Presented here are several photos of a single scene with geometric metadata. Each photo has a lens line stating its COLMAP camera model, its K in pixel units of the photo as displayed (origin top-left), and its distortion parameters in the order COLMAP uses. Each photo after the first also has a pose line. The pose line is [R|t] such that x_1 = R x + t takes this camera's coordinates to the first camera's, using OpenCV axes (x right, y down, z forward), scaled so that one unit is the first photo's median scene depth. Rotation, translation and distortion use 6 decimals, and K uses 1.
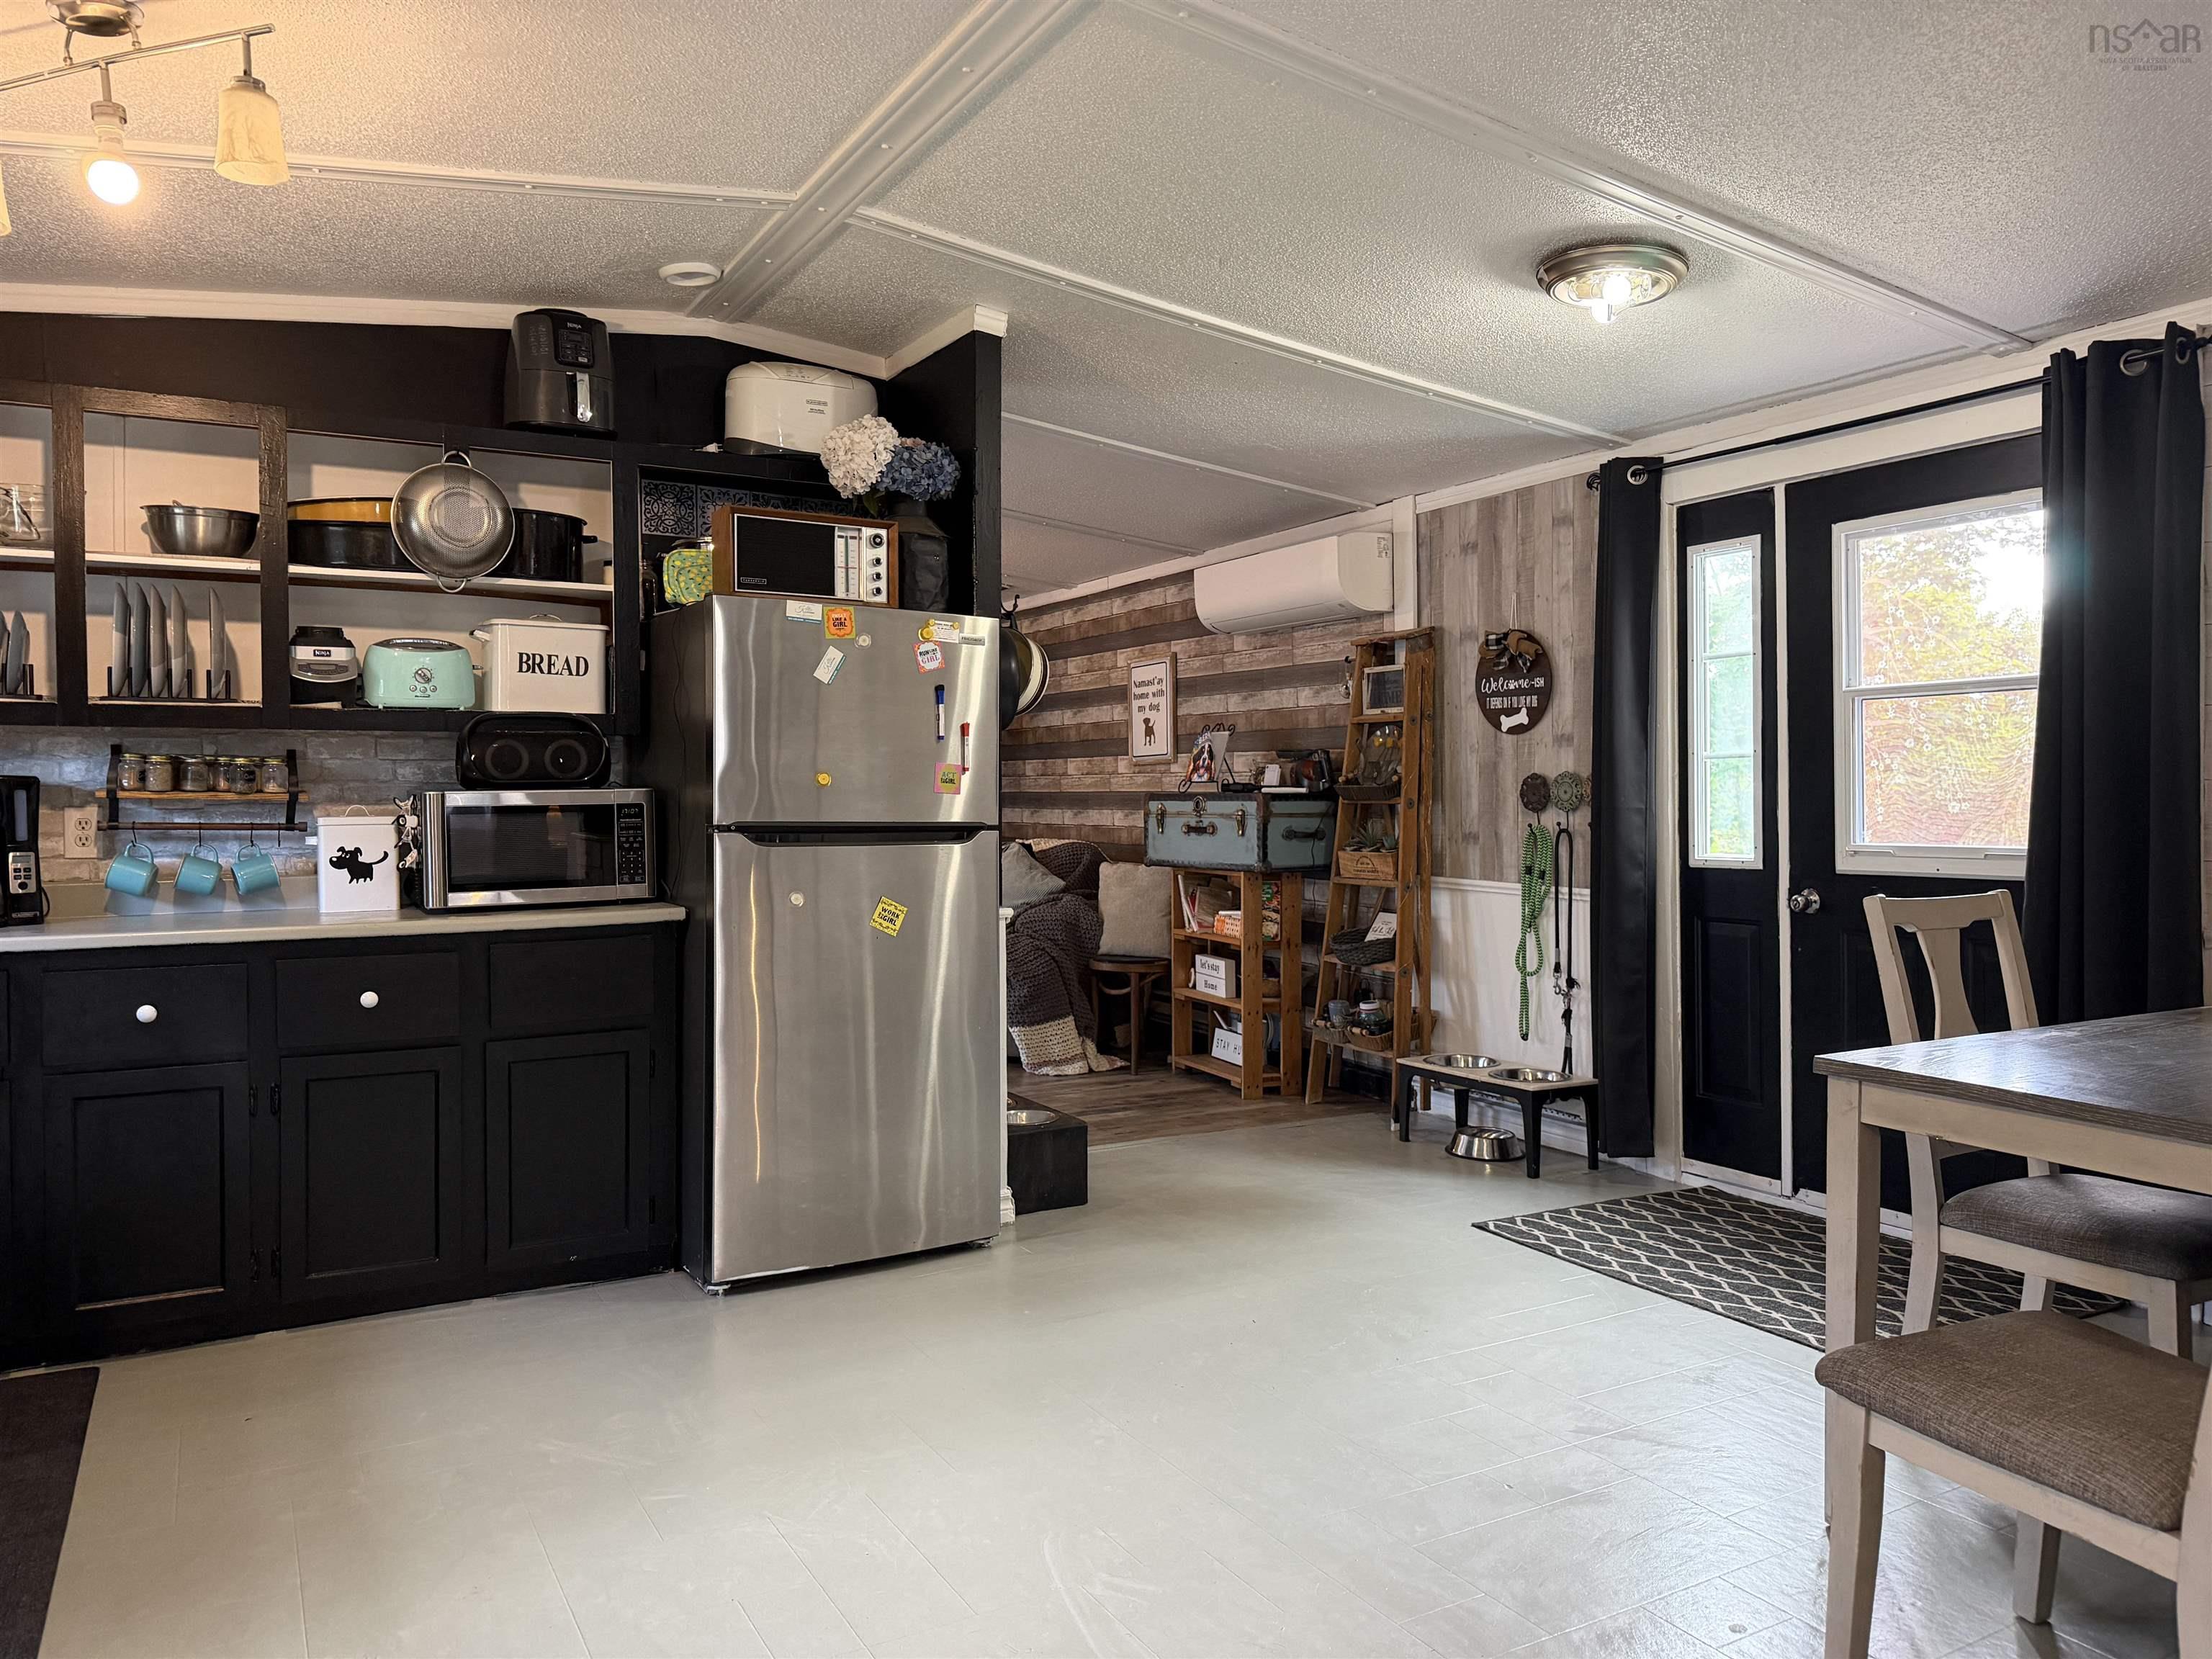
lens RADIAL K [[1603.0, 0, 1107.3], [0, 1603.0, 824.3], [0, 0, 1]] dist [0.041049, -0.077232]
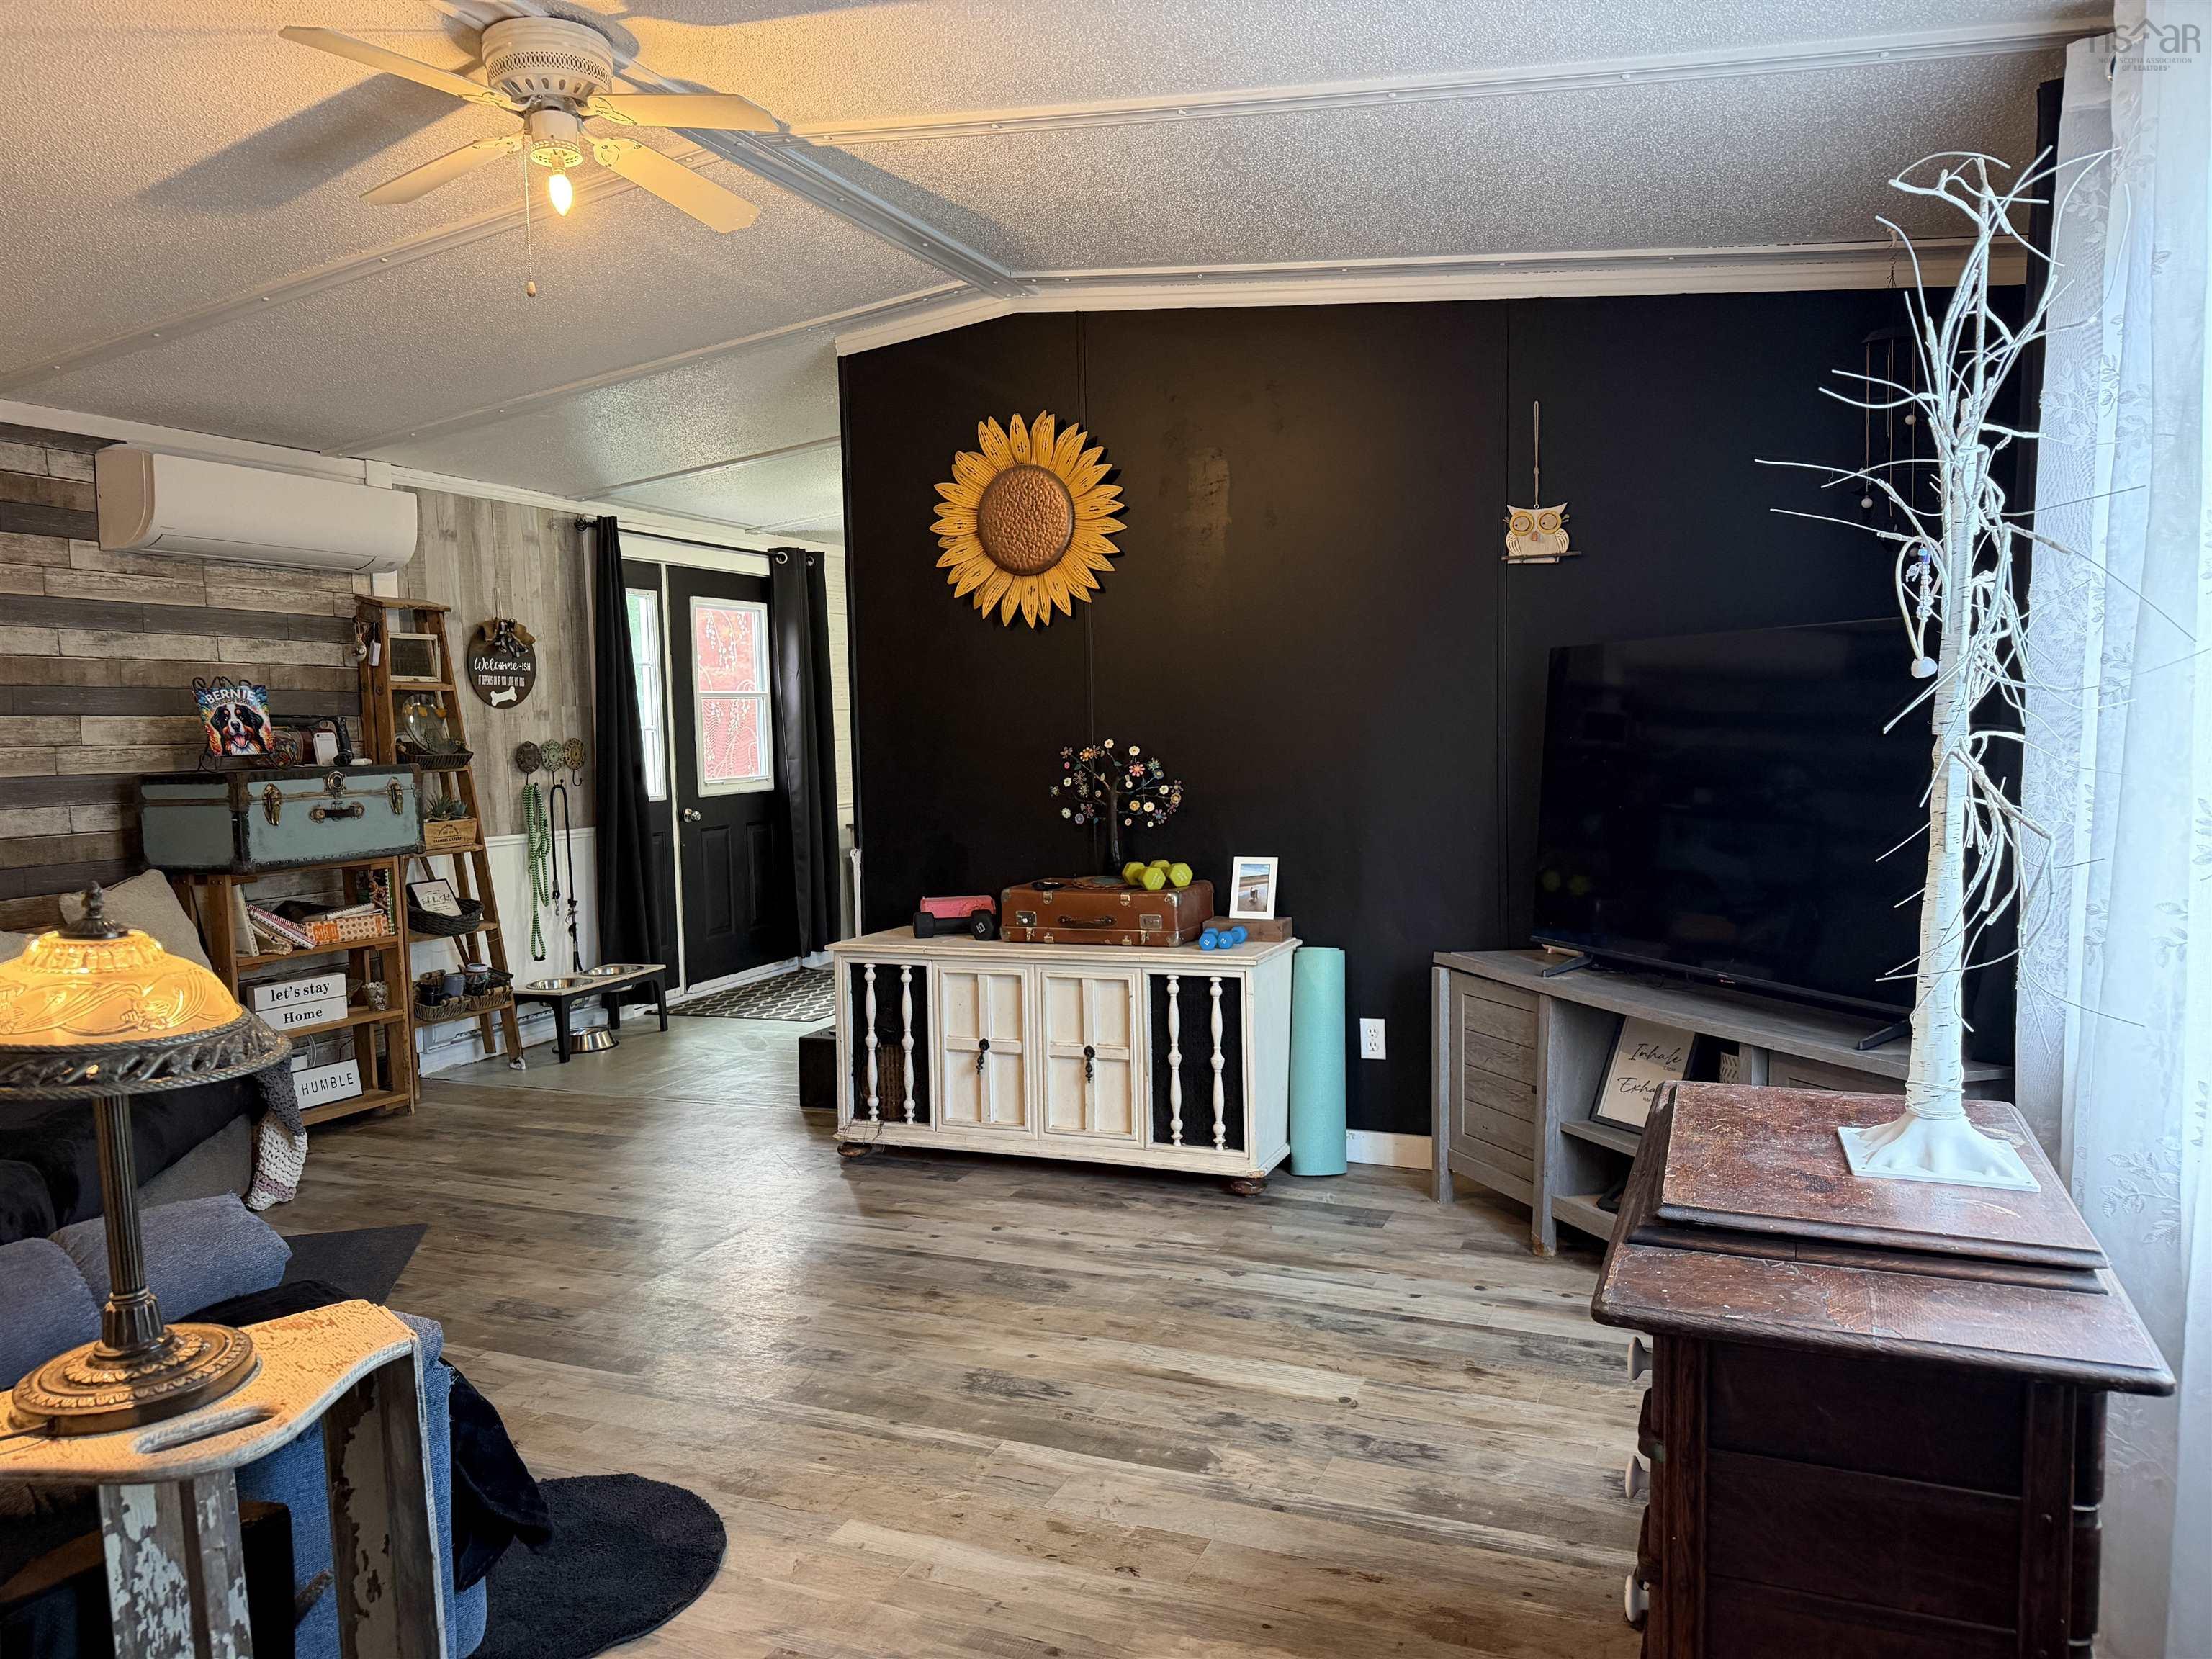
lens RADIAL K [[1603.0, 0, 1102.9], [0, 1603.0, 829.7], [0, 0, 1]] dist [0.041049, -0.077232]
pose [[-0.635650, -0.032330, 0.771300, -0.933545], [0.042148, 0.996179, 0.076491, -0.039318], [-0.770826, 0.081130, -0.631858, 1.410395]]
